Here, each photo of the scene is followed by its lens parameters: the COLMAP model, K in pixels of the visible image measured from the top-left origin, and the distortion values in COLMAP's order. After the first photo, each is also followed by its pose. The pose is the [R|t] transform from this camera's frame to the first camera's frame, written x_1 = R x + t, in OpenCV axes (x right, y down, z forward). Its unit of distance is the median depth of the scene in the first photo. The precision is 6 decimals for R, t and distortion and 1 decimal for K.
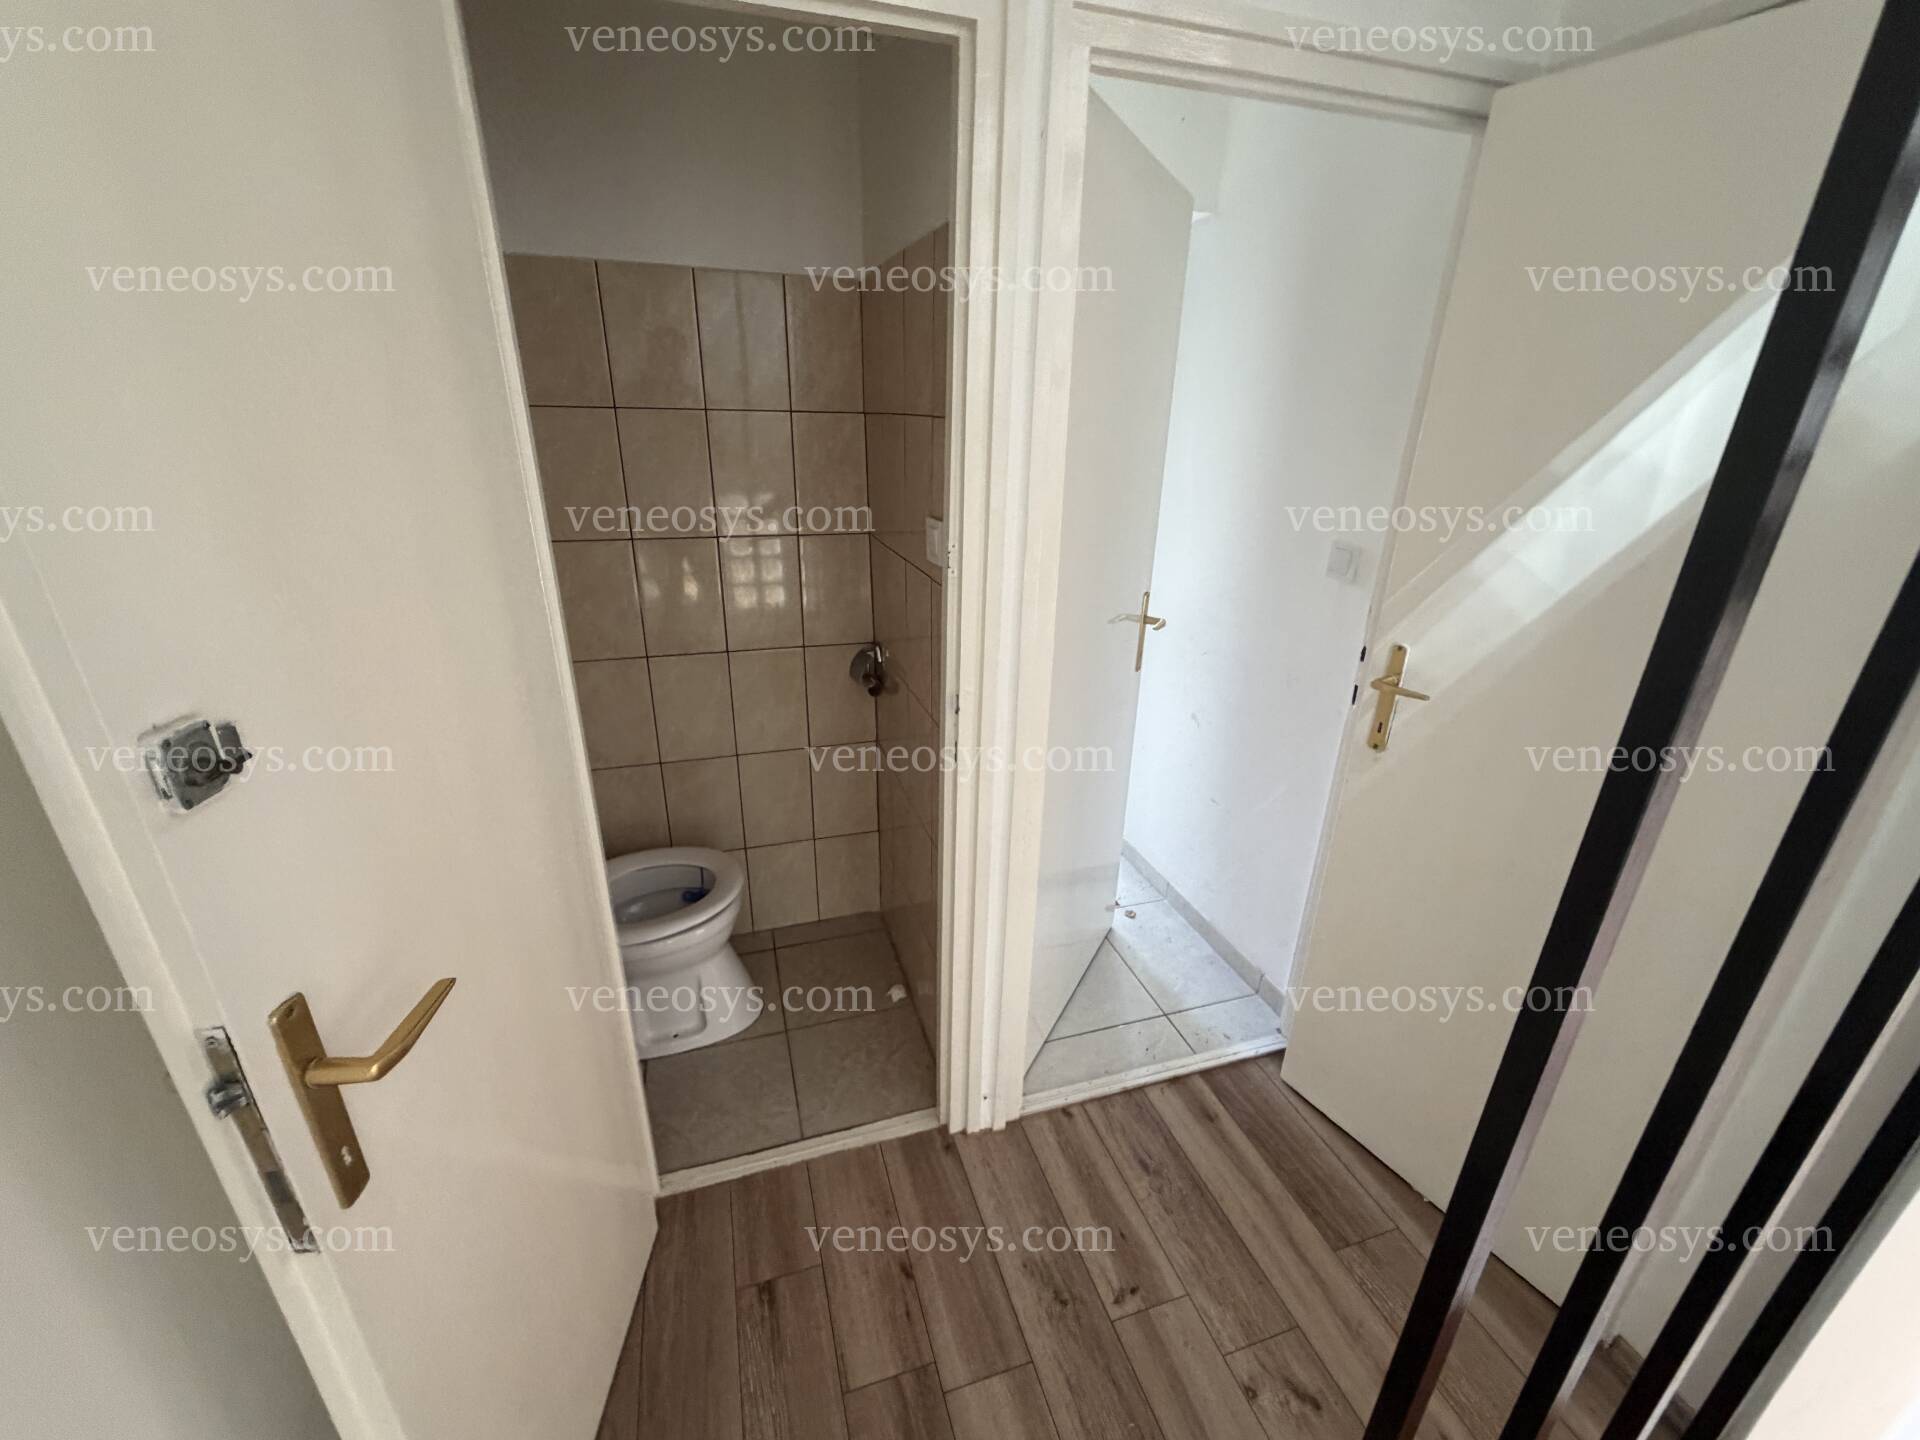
lens RADIAL K [[777.8, 0, 962.3], [0, 777.8, 711.9], [0, 0, 1]] dist [0.000377, 0.000319]
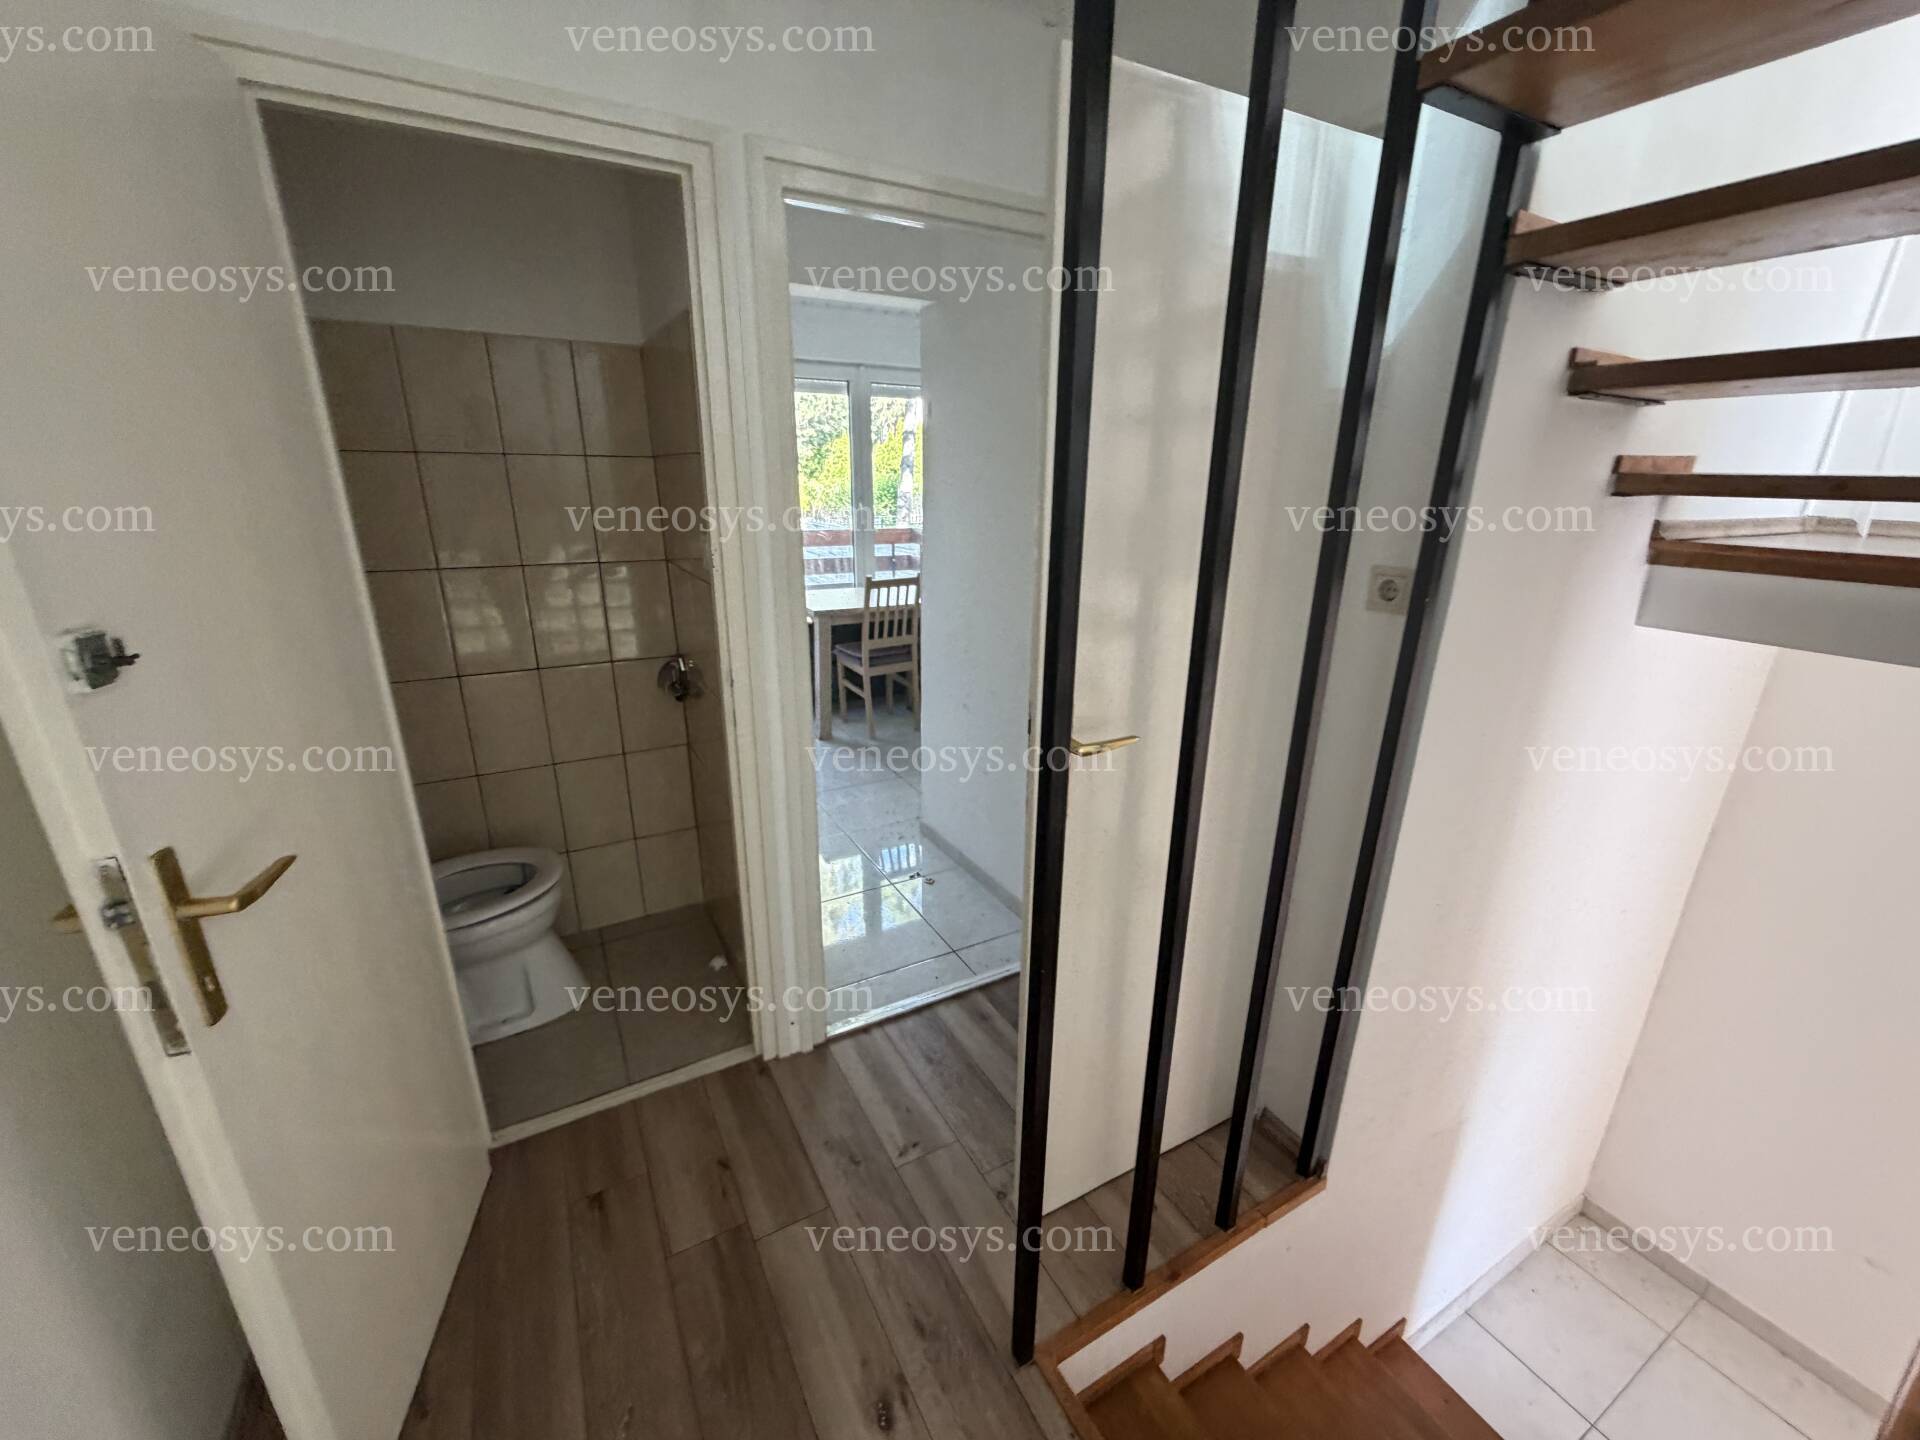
lens RADIAL K [[767.2, 0, 960.0], [0, 767.2, 720.0], [0, 0, 1]] dist [0.000018, 0.000963]
pose [[0.980476, -0.070994, 0.183378, 0.101060], [0.082144, 0.995160, -0.053931, 0.127596], [-0.178661, 0.067941, 0.981562, -0.220145]]
